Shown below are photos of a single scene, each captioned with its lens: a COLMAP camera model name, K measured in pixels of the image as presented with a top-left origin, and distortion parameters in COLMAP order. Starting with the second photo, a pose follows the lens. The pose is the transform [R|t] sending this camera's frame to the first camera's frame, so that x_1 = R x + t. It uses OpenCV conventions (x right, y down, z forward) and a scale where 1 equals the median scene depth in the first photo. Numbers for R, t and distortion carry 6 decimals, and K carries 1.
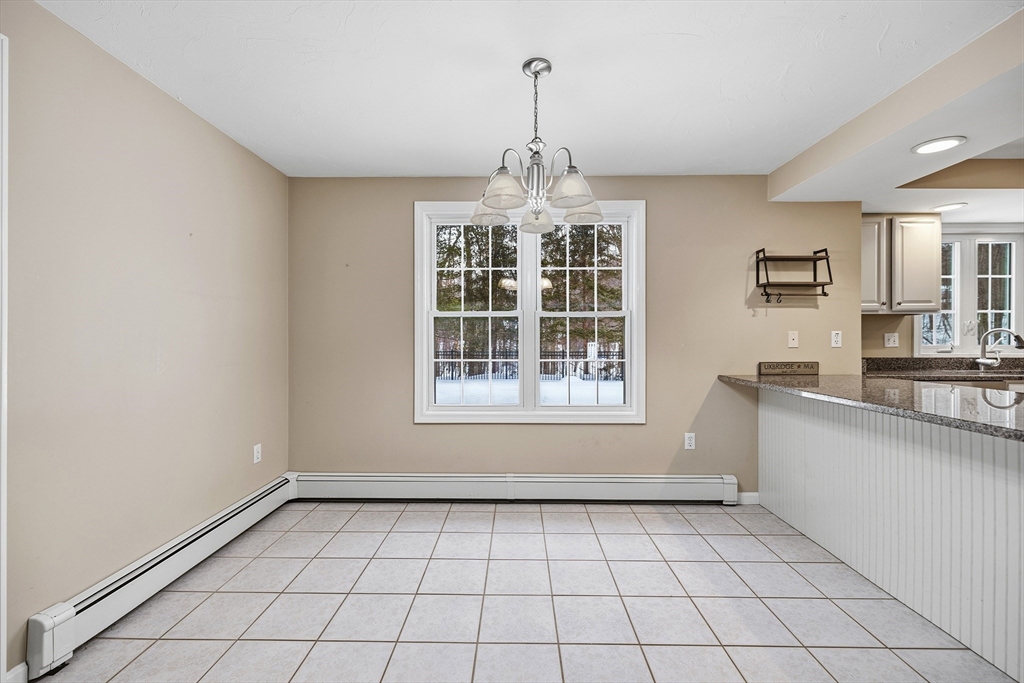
lens RADIAL K [[431.1, 0, 511.2], [0, 431.1, 341.8], [0, 0, 1]] dist [-0.003039, -0.000110]
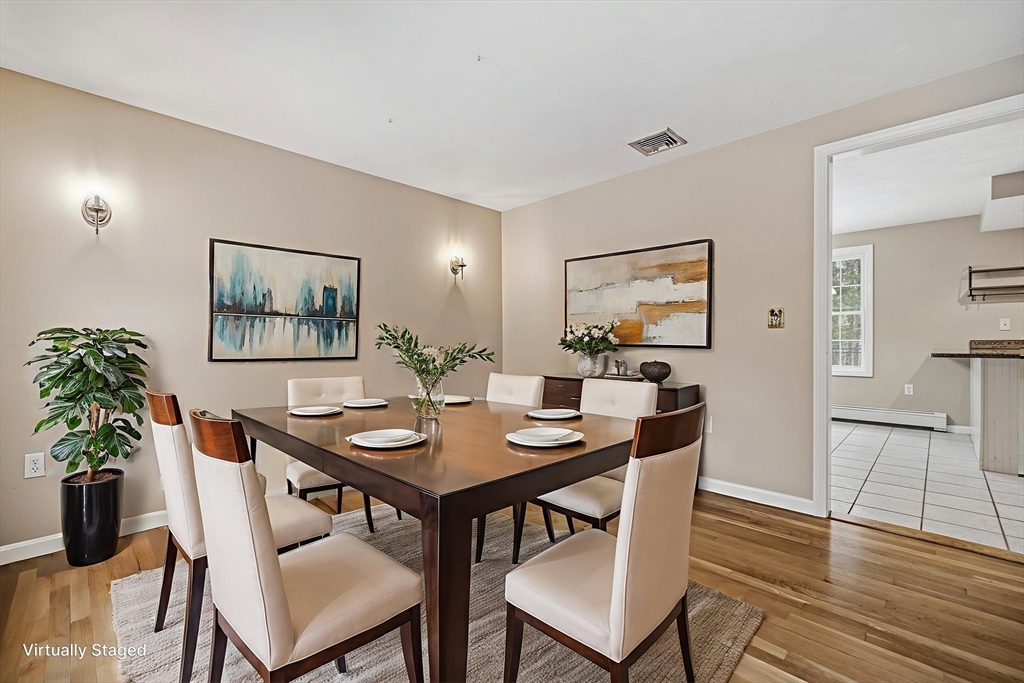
lens RADIAL K [[431.1, 0, 510.5], [0, 431.1, 340.5], [0, 0, 1]] dist [-0.003039, -0.000110]
pose [[0.722972, -0.003383, -0.690869, 0.448980], [-0.005098, 0.999935, -0.010232, 0.070711], [0.690859, 0.010919, 0.722907, -1.182763]]
